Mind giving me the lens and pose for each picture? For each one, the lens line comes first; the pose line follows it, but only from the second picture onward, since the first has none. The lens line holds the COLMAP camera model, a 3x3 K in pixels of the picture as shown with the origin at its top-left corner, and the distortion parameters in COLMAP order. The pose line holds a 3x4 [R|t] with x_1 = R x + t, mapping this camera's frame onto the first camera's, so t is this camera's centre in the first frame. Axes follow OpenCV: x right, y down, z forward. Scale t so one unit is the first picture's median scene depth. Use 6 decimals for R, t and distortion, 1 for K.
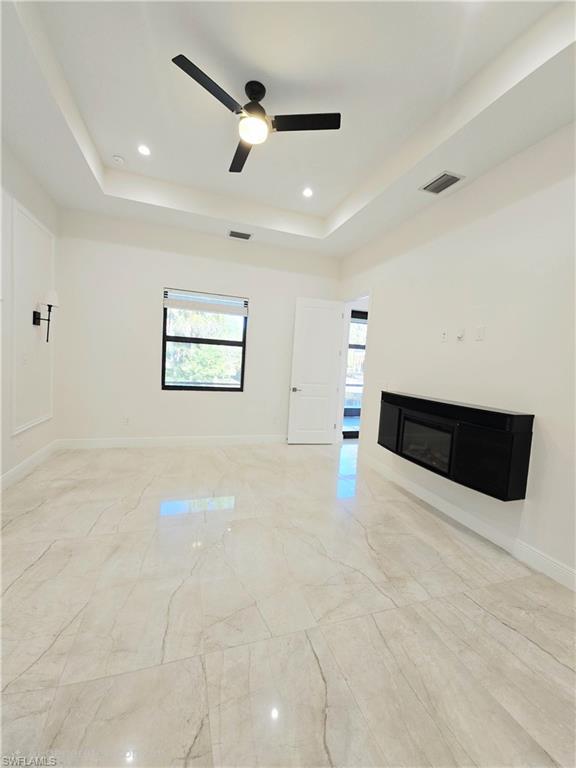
lens RADIAL K [[315.0, 0, 290.2], [0, 315.0, 383.6], [0, 0, 1]] dist [0.009613, -0.010567]
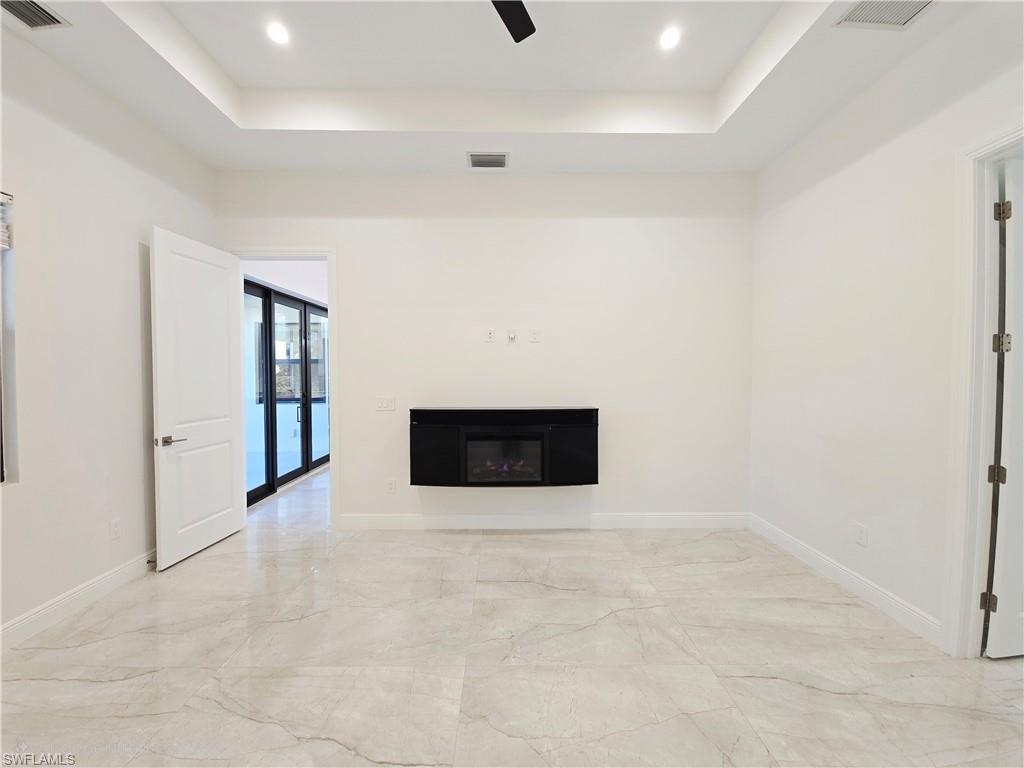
lens RADIAL K [[420.1, 0, 504.6], [0, 420.1, 381.7], [0, 0, 1]] dist [0.009613, -0.010567]
pose [[0.306171, -0.087873, 0.947912, -0.720851], [0.089711, 0.993963, 0.063166, -0.106941], [-0.947740, 0.065699, 0.312206, 0.692440]]
